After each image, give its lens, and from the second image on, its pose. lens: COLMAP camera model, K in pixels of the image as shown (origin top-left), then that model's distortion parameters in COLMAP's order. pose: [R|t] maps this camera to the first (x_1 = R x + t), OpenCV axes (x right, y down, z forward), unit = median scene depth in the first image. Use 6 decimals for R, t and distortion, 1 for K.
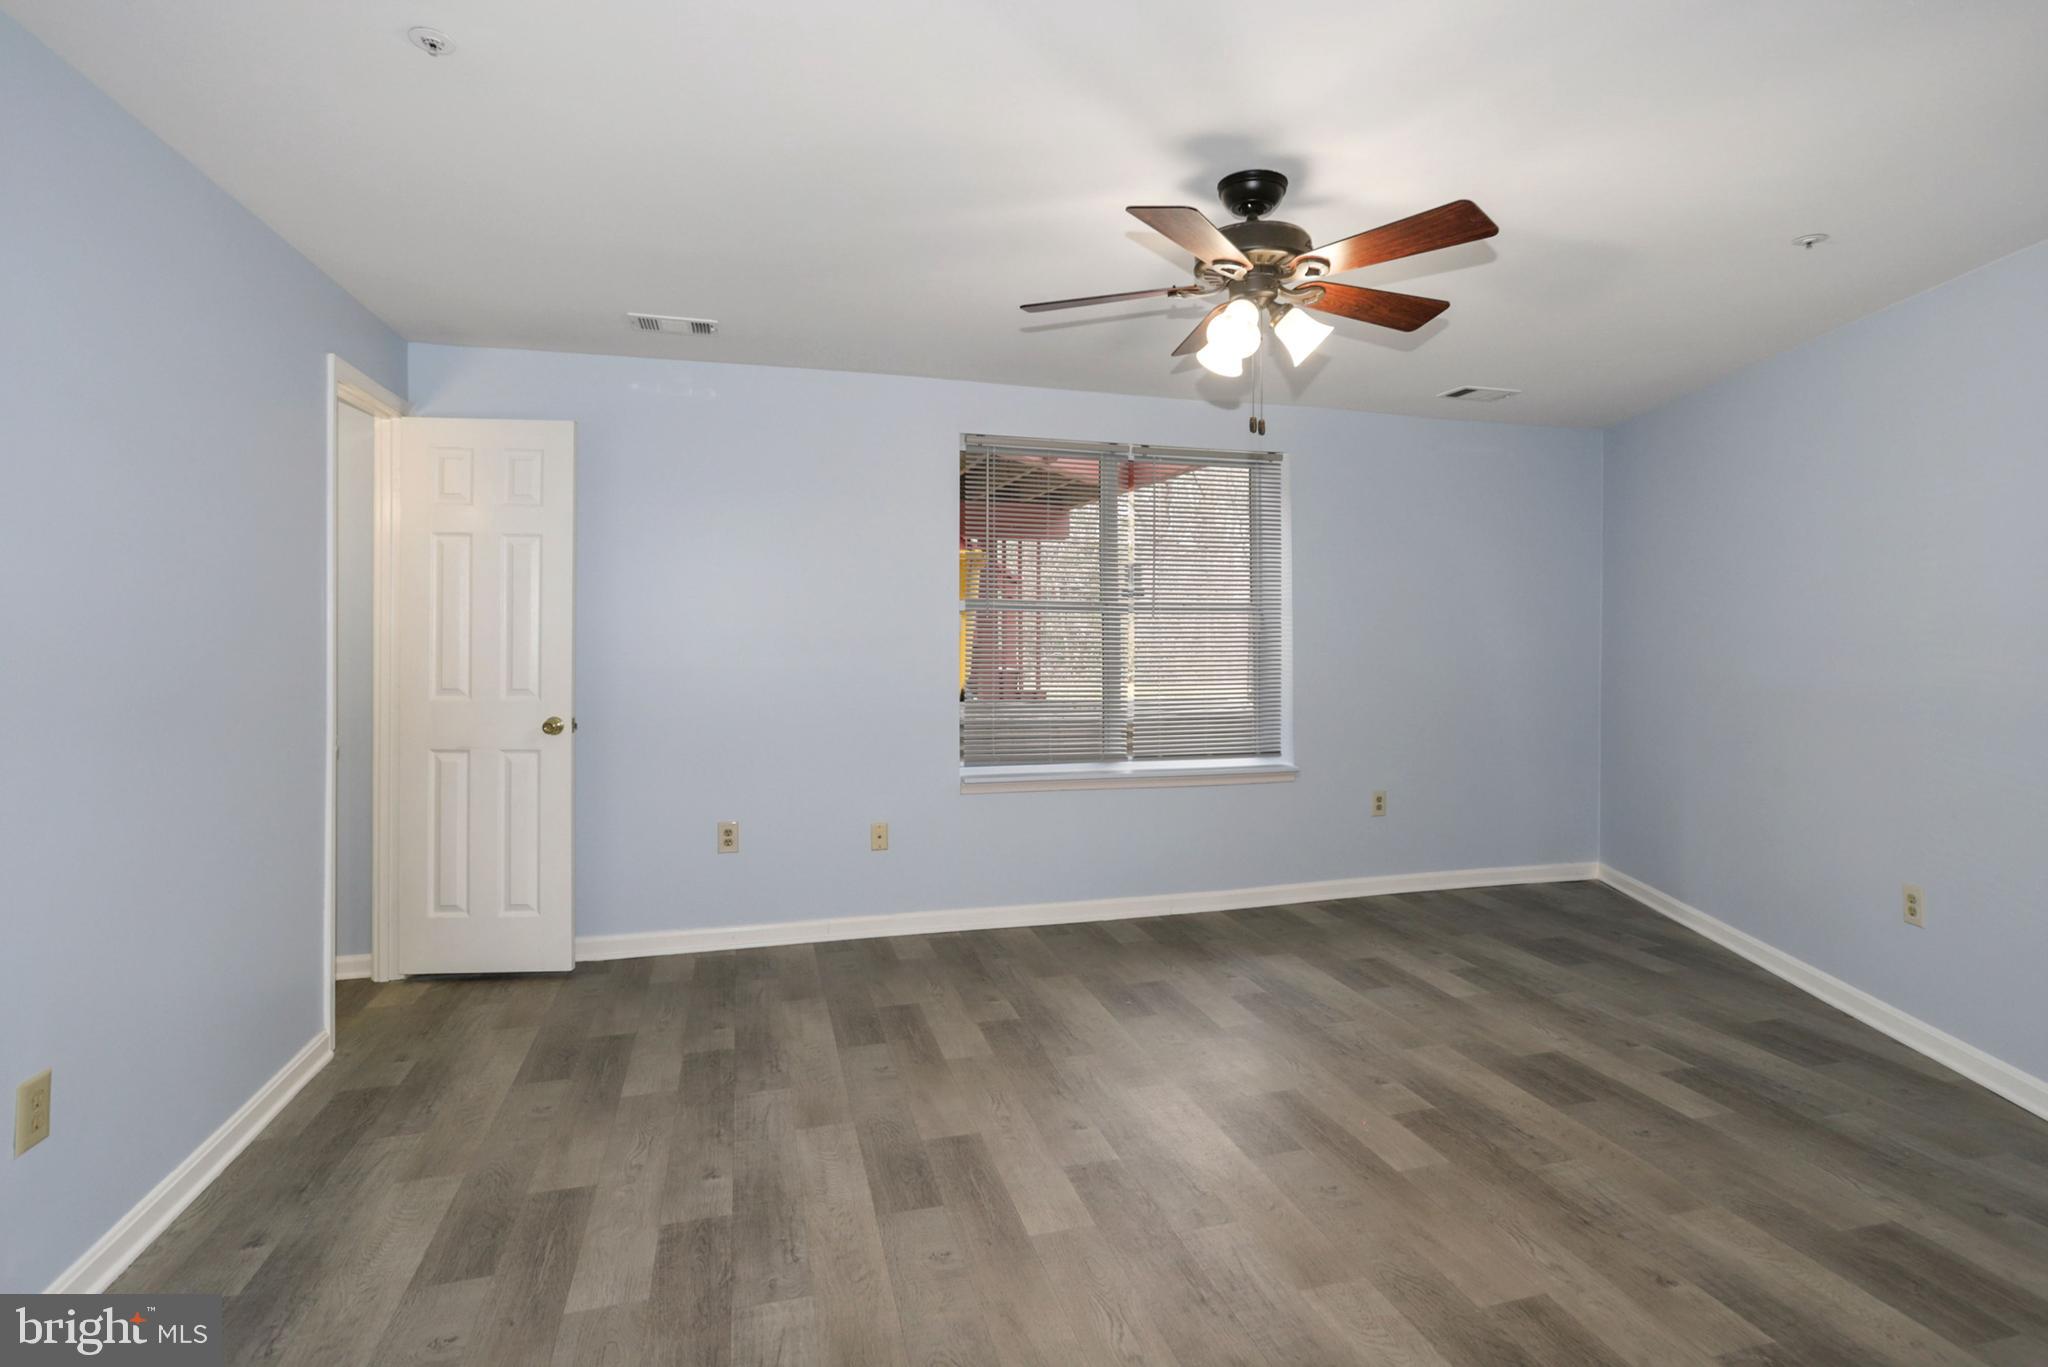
lens RADIAL K [[1011.2, 0, 1004.8], [0, 1011.2, 652.8], [0, 0, 1]] dist [-0.028778, 0.027463]
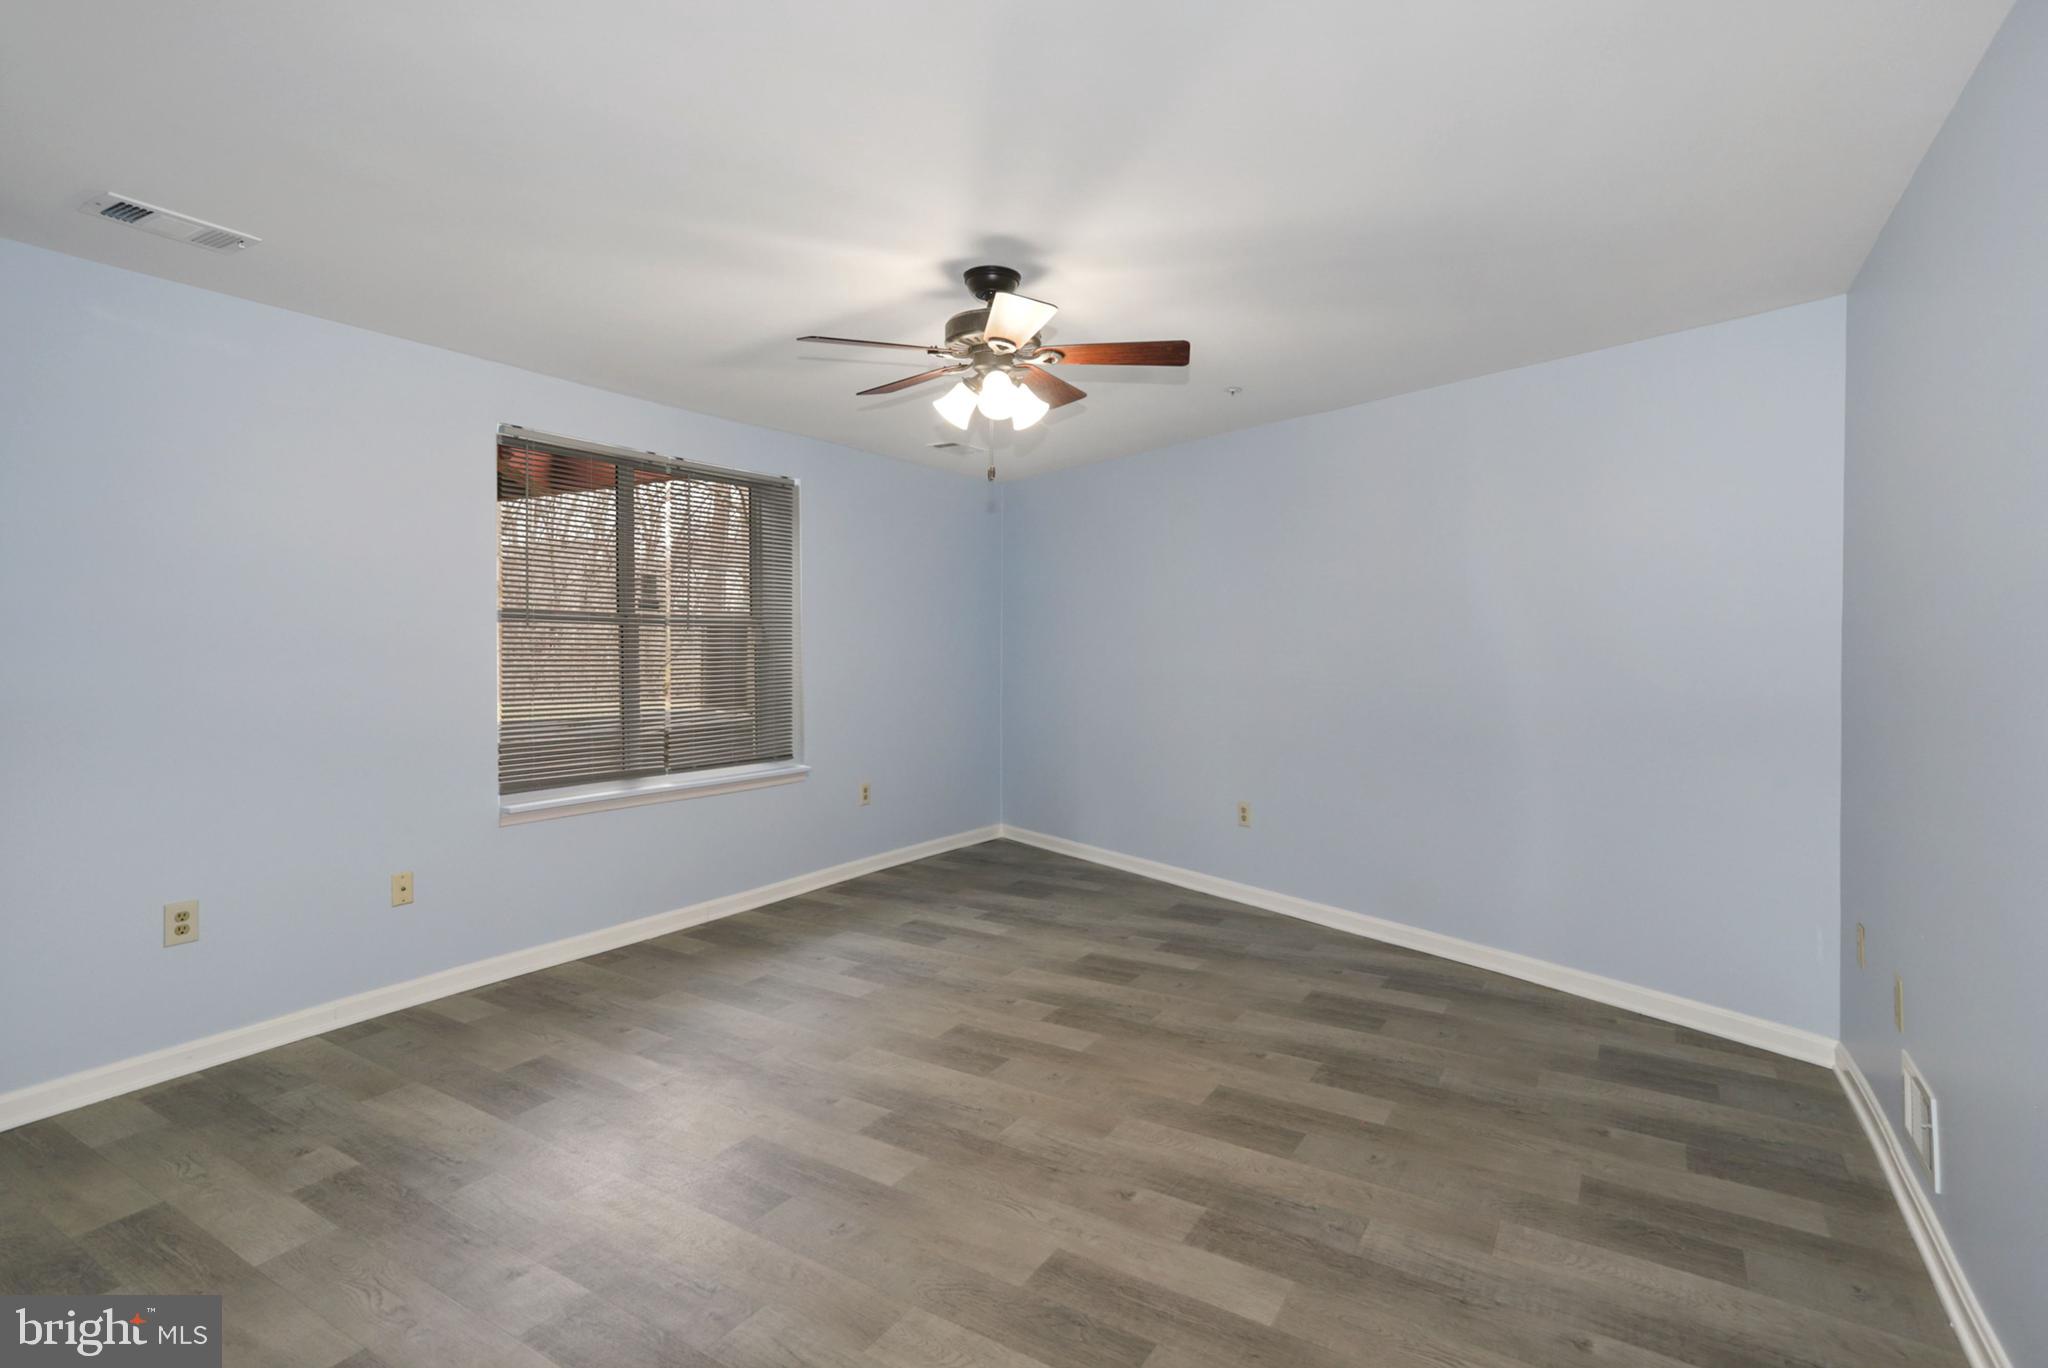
lens RADIAL K [[1011.7, 0, 1022.3], [0, 1011.7, 660.1], [0, 0, 1]] dist [-0.047114, 0.048108]
pose [[0.742282, -0.013531, 0.669951, -0.483483], [0.017662, 0.999844, 0.000625, 0.001429], [-0.669855, 0.011369, 0.742405, 0.060031]]
